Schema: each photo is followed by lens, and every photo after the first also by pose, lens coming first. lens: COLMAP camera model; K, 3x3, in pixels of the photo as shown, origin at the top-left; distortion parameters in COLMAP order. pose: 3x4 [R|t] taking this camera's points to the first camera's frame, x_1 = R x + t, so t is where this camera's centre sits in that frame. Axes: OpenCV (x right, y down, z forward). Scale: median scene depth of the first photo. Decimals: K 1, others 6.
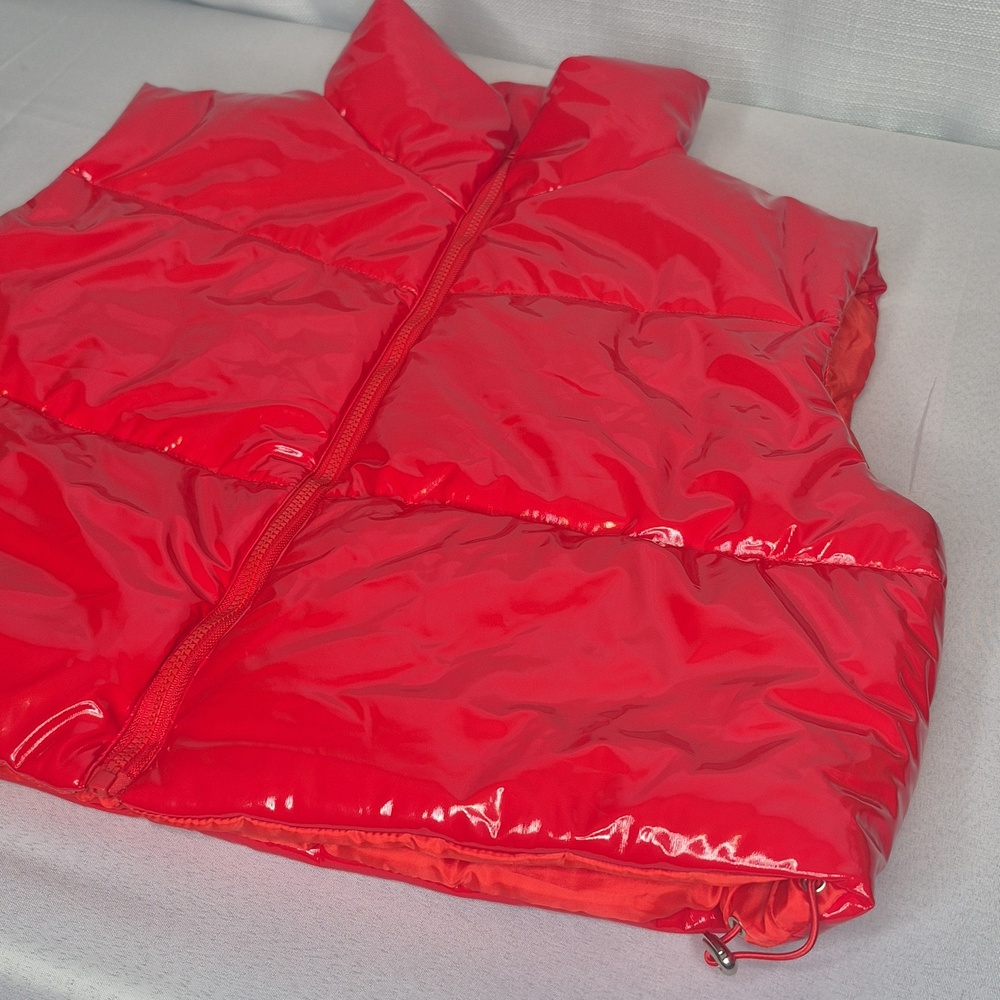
lens RADIAL K [[1523.5, 0, 500.0], [0, 1523.5, 500.0], [0, 0, 1]] dist [0.216728, -0.539279]
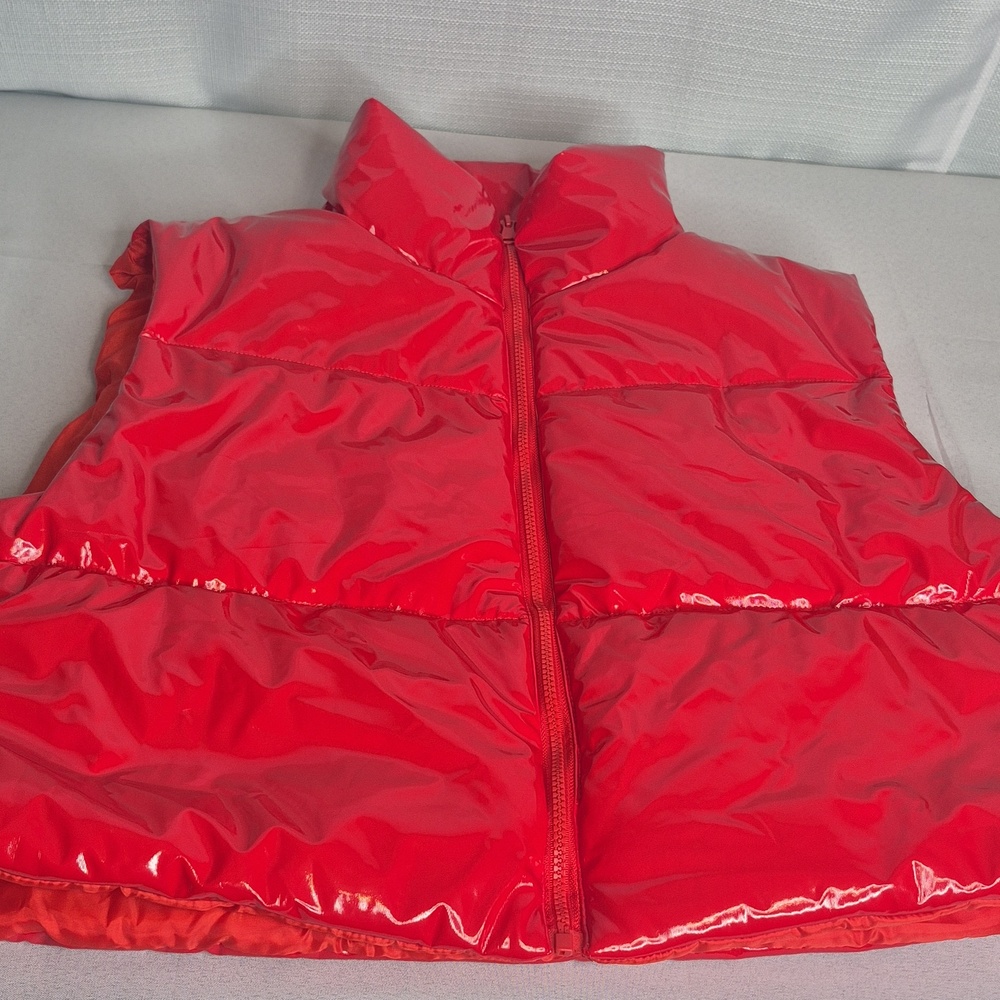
lens RADIAL K [[1517.5, 0, 507.5], [0, 1517.5, 506.5], [0, 0, 1]] dist [0.202708, -0.597290]
pose [[0.926493, -0.195654, 0.321451, -0.470129], [0.168474, 0.979483, 0.110591, -0.204611], [-0.336493, -0.048306, 0.940446, -0.010861]]
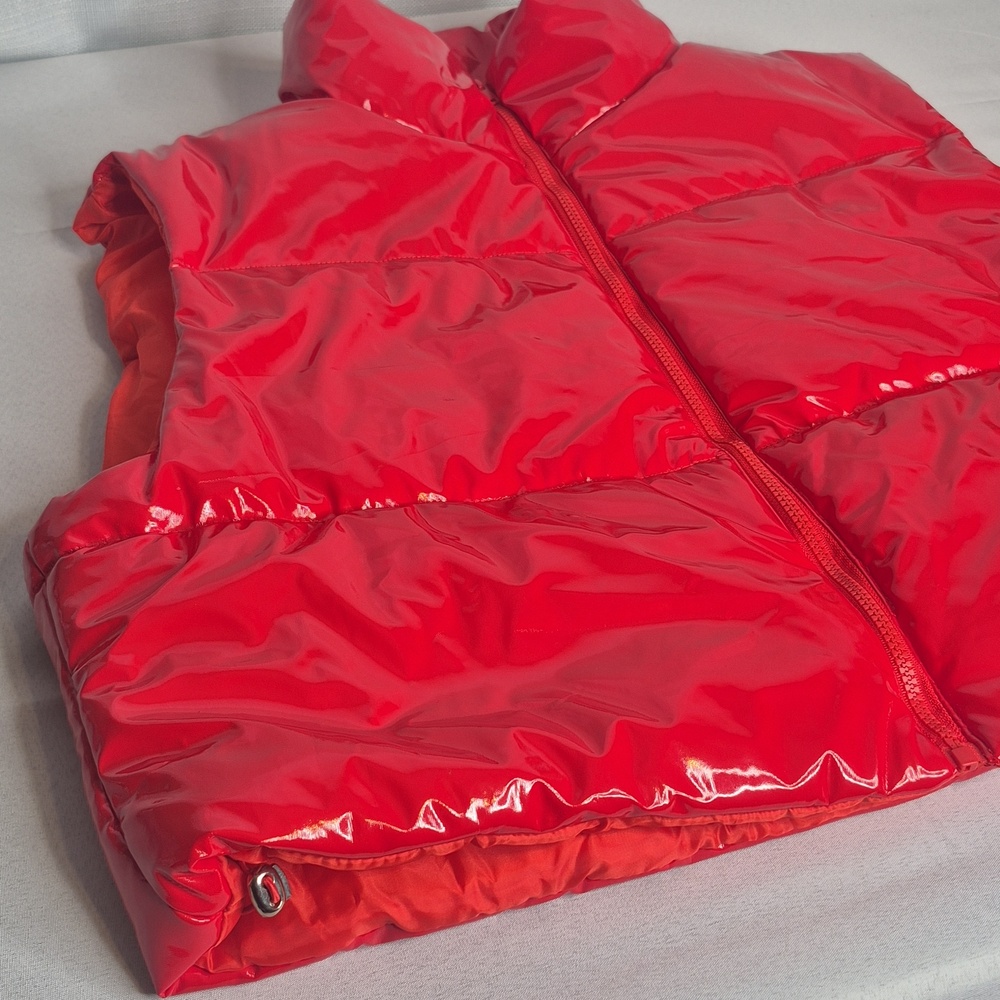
lens RADIAL K [[1523.5, 0, 500.0], [0, 1523.5, 500.0], [0, 0, 1]] dist [0.216728, -0.539279]
pose [[0.773831, -0.418995, 0.475004, -0.695929], [0.399782, 0.904778, 0.146805, -0.176303], [-0.491283, 0.076296, 0.867652, 0.233063]]
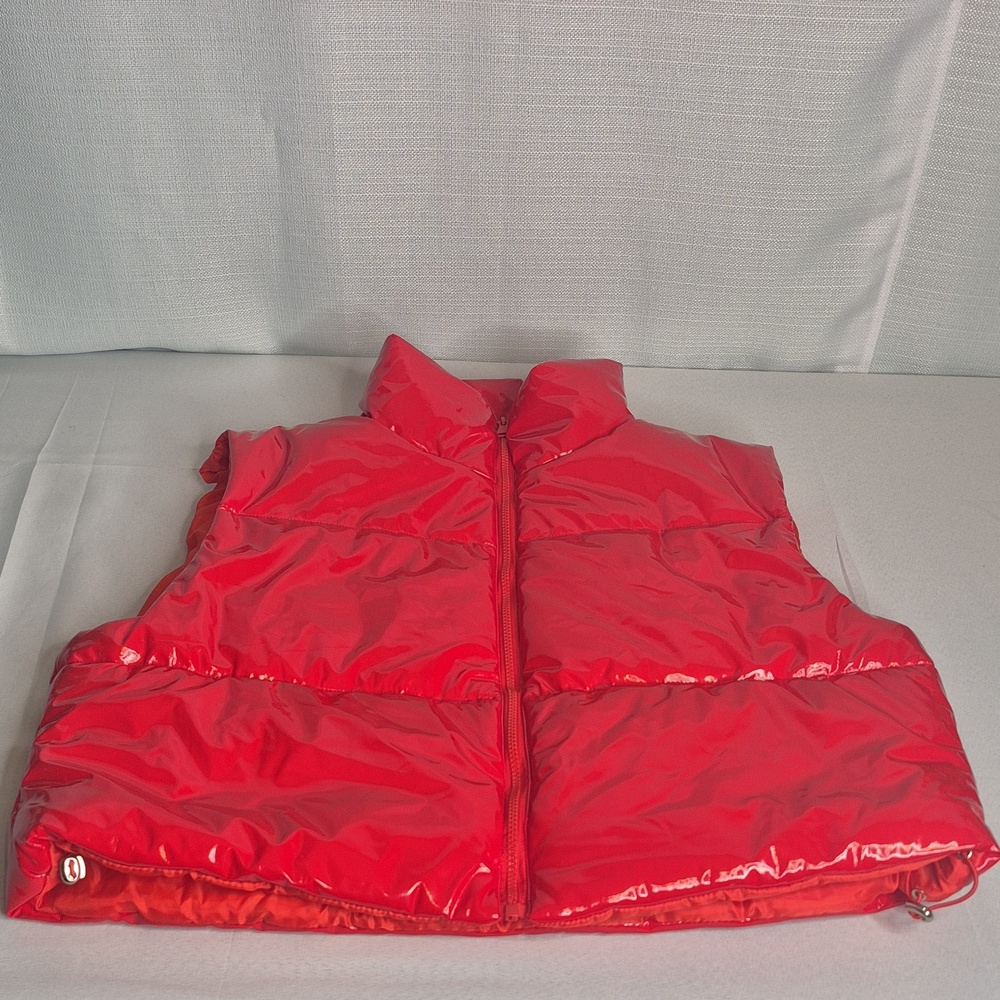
lens RADIAL K [[1517.5, 0, 507.5], [0, 1517.5, 506.5], [0, 0, 1]] dist [0.202708, -0.597290]
pose [[0.942997, -0.183253, 0.277804, -0.482821], [0.210918, 0.974778, -0.072945, -0.076304], [-0.257430, 0.127381, 0.957864, -0.389833]]
